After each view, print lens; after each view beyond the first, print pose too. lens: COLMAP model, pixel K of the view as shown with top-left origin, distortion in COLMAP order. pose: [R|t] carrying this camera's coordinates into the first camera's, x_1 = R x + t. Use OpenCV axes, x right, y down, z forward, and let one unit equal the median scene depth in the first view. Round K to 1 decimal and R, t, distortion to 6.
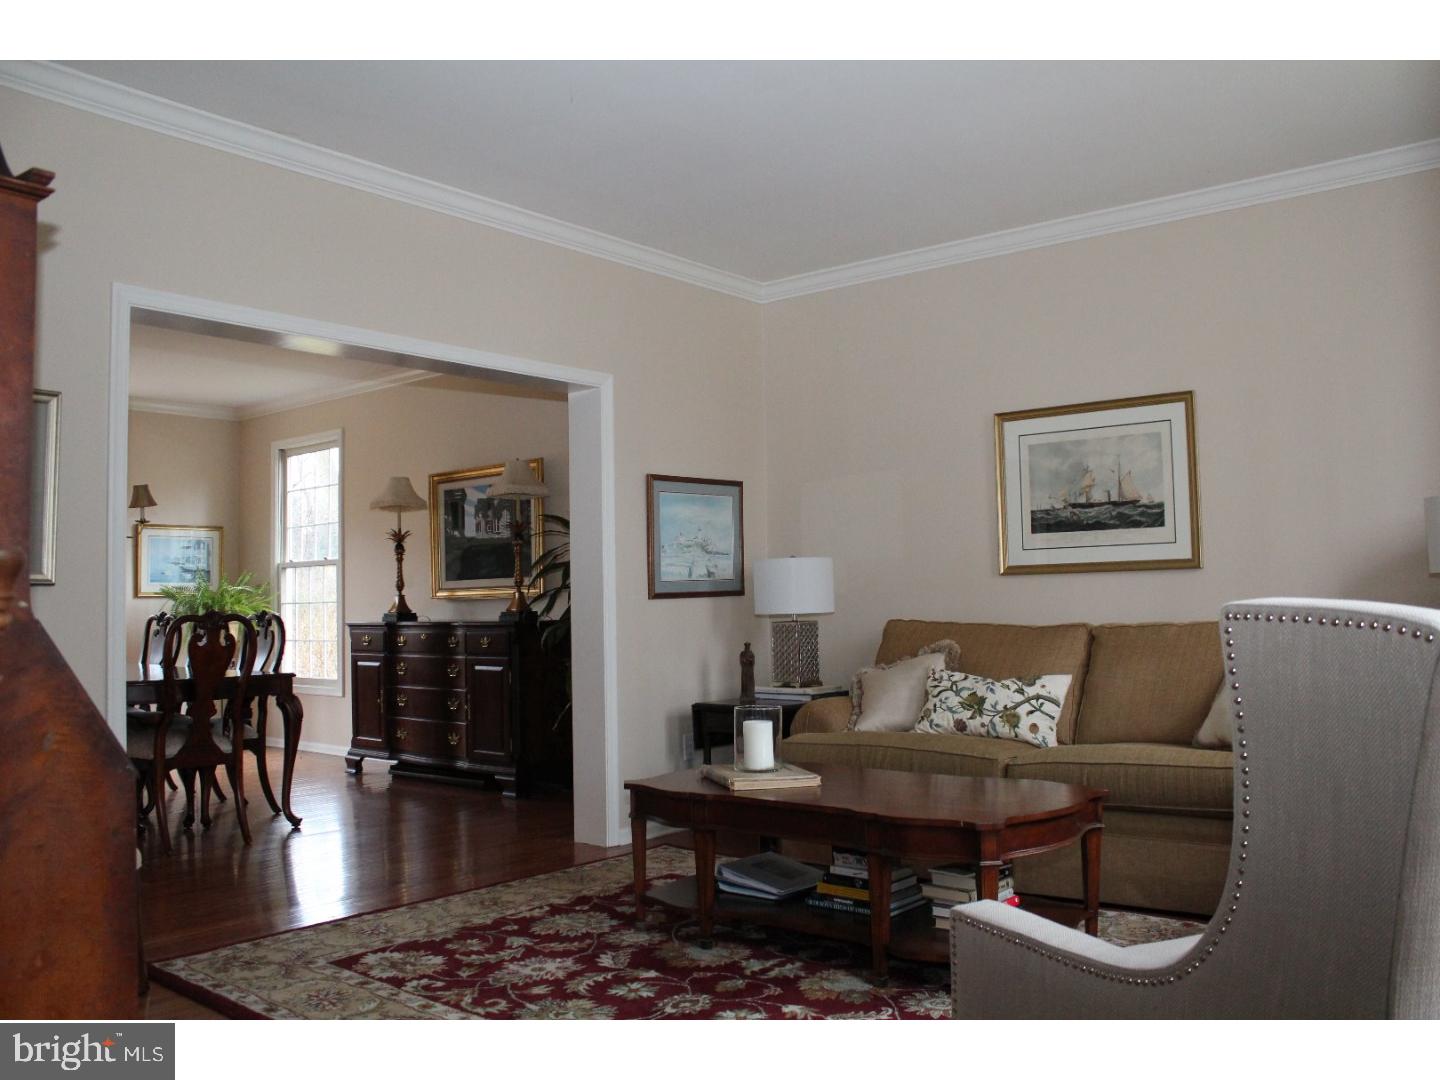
lens RADIAL K [[1232.4, 0, 720.0], [0, 1232.4, 540.0], [0, 0, 1]] dist [-0.085402, 0.014695]
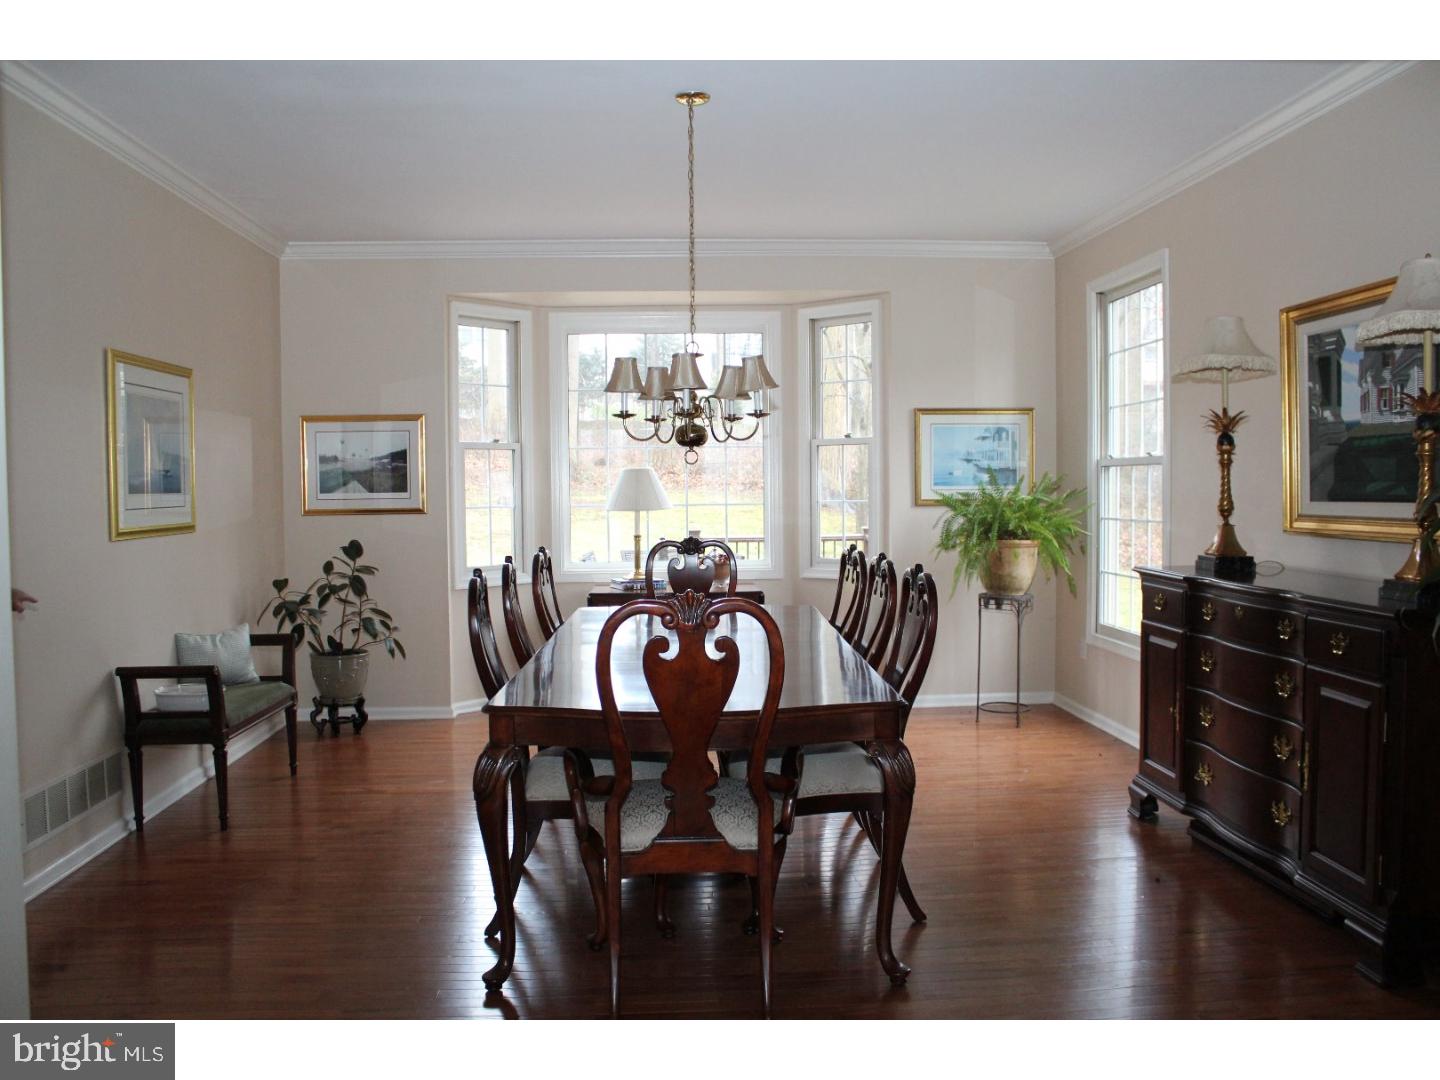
lens RADIAL K [[1232.4, 0, 720.0], [0, 1232.4, 540.0], [0, 0, 1]] dist [-0.085402, 0.014695]
pose [[0.703258, 0.043476, -0.709604, -0.024131], [0.032678, 0.995097, 0.093353, -0.008654], [0.710183, -0.088839, 0.698389, 0.435040]]
